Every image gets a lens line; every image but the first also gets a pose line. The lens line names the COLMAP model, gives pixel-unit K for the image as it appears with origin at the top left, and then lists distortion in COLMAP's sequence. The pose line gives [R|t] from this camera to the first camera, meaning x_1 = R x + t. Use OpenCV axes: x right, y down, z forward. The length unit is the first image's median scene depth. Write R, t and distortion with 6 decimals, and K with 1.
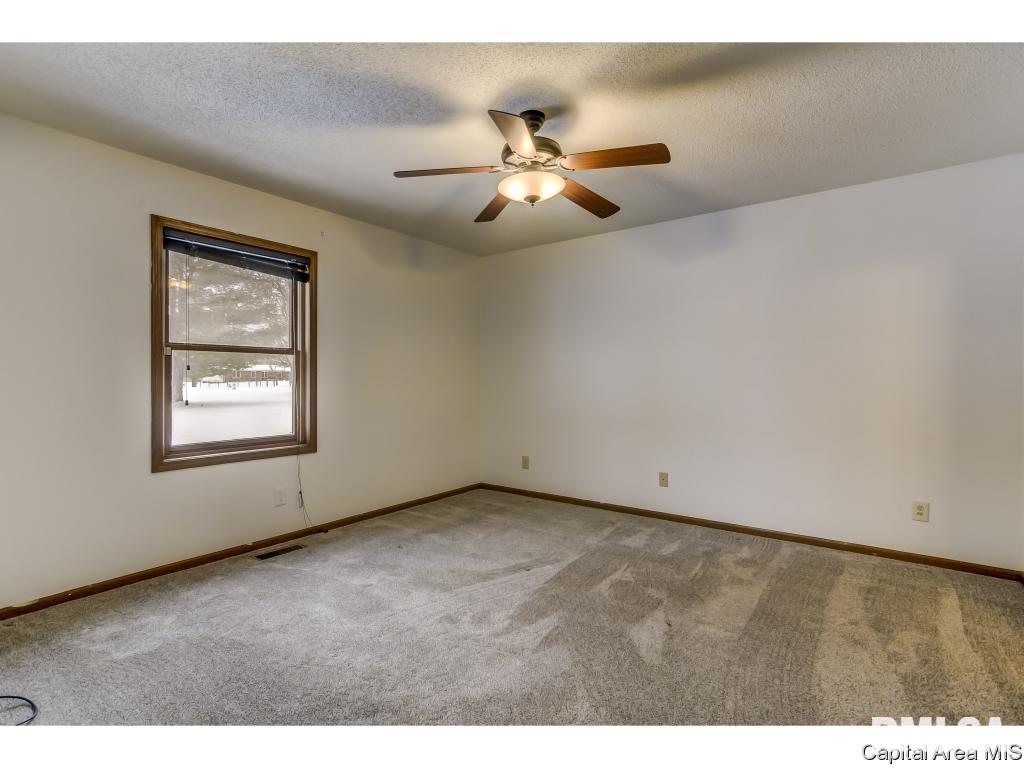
lens RADIAL K [[495.2, 0, 515.4], [0, 495.2, 381.6], [0, 0, 1]] dist [-0.011692, 0.006129]
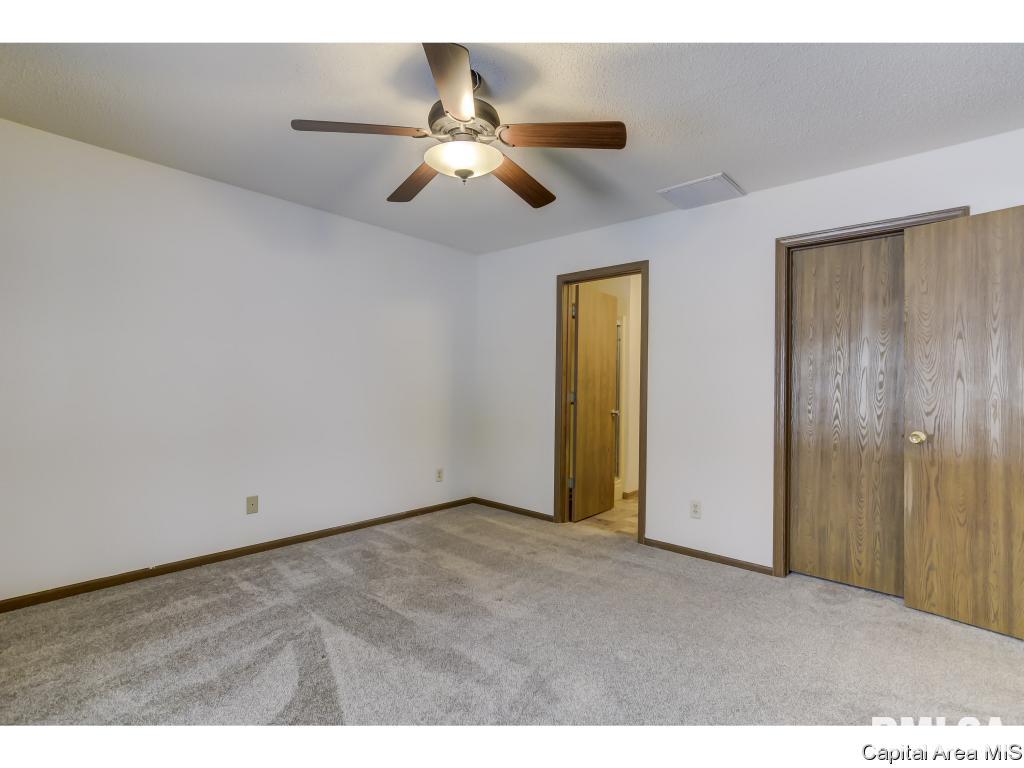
lens RADIAL K [[495.2, 0, 513.8], [0, 495.2, 383.3], [0, 0, 1]] dist [-0.011692, 0.006129]
pose [[0.092822, 0.003482, 0.995677, -0.623574], [-0.007758, 0.999966, -0.002774, -0.006261], [-0.995653, -0.007467, 0.092846, 0.644420]]
